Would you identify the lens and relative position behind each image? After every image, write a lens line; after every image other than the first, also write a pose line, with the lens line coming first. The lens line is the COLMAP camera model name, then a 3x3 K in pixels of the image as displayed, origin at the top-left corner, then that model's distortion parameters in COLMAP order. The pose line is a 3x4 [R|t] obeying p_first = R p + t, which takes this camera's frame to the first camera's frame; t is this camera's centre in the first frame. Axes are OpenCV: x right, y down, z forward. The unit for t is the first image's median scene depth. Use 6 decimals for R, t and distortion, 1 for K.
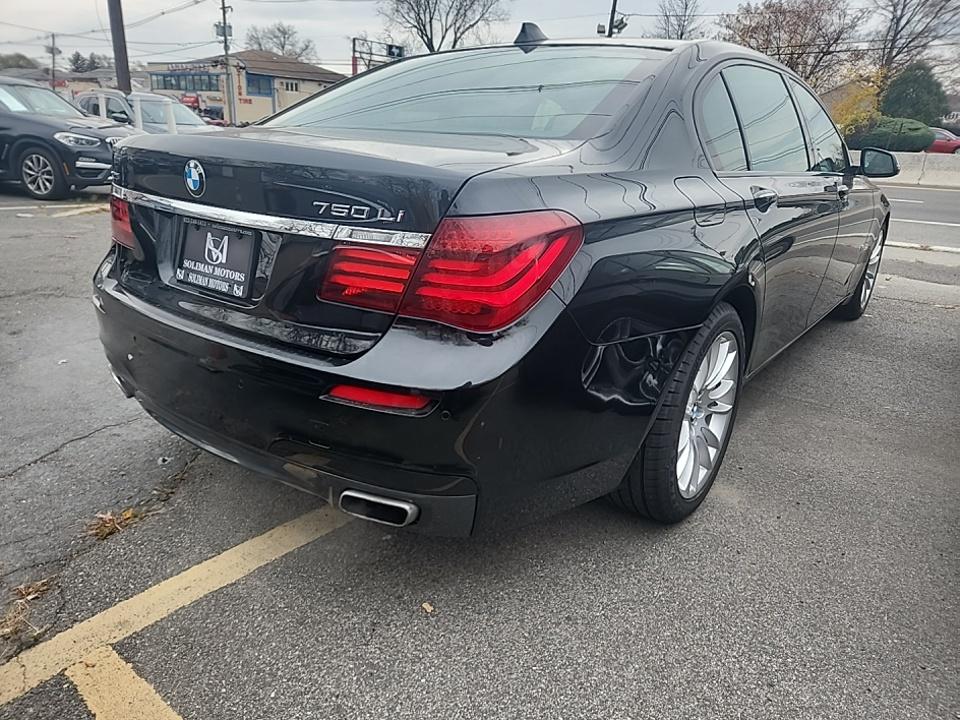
lens RADIAL K [[627.9, 0, 473.6], [0, 627.9, 364.8], [0, 0, 1]] dist [0.040797, -0.022720]
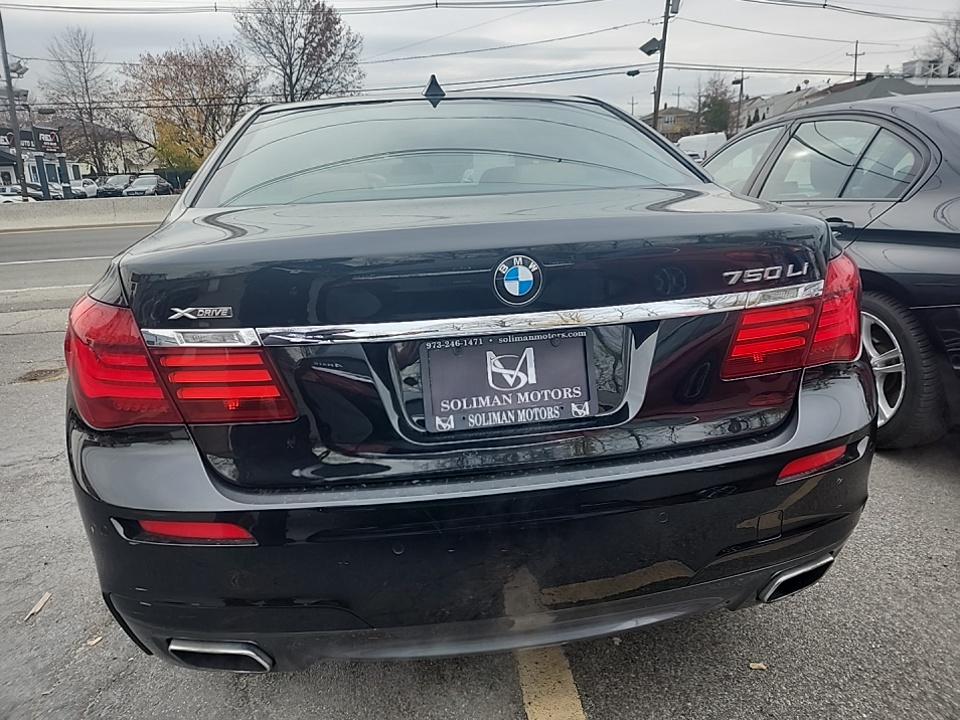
lens RADIAL K [[627.9, 0, 485.8], [0, 627.9, 355.1], [0, 0, 1]] dist [0.040797, -0.022720]
pose [[0.702272, -0.260576, 0.662506, -0.910896], [0.311188, 0.949351, 0.043531, -0.241423], [-0.640294, 0.175594, 0.747790, 0.477144]]
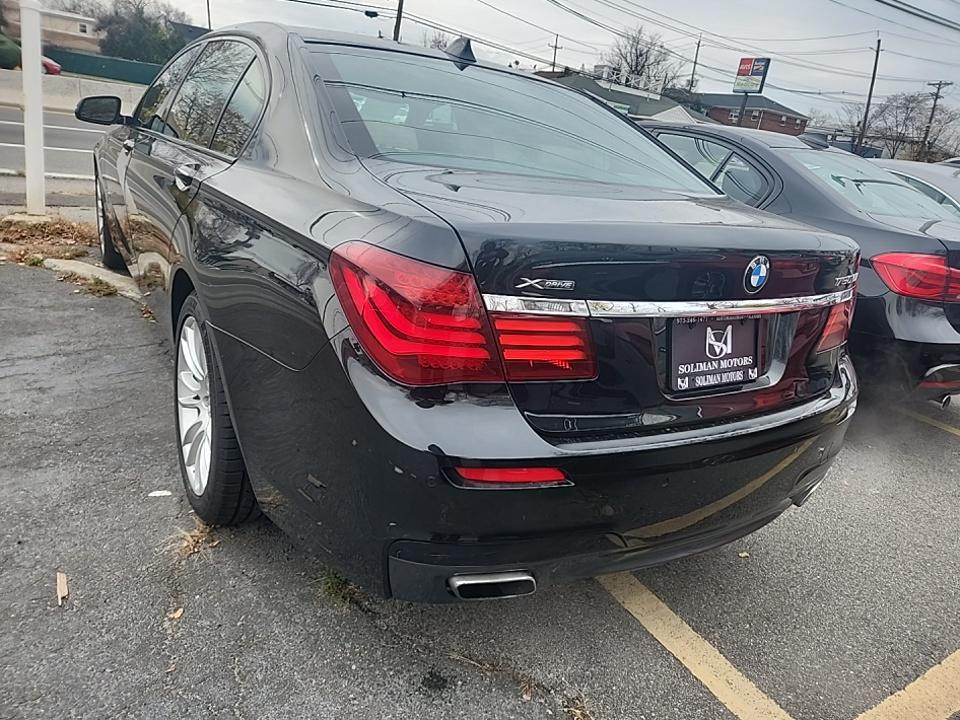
lens RADIAL K [[627.9, 0, 488.5], [0, 627.9, 358.3], [0, 0, 1]] dist [0.040797, -0.022720]
pose [[0.370238, -0.303763, 0.877868, -1.370141], [0.209412, 0.947991, 0.239708, -0.458519], [-0.905025, 0.095087, 0.414594, 0.931053]]
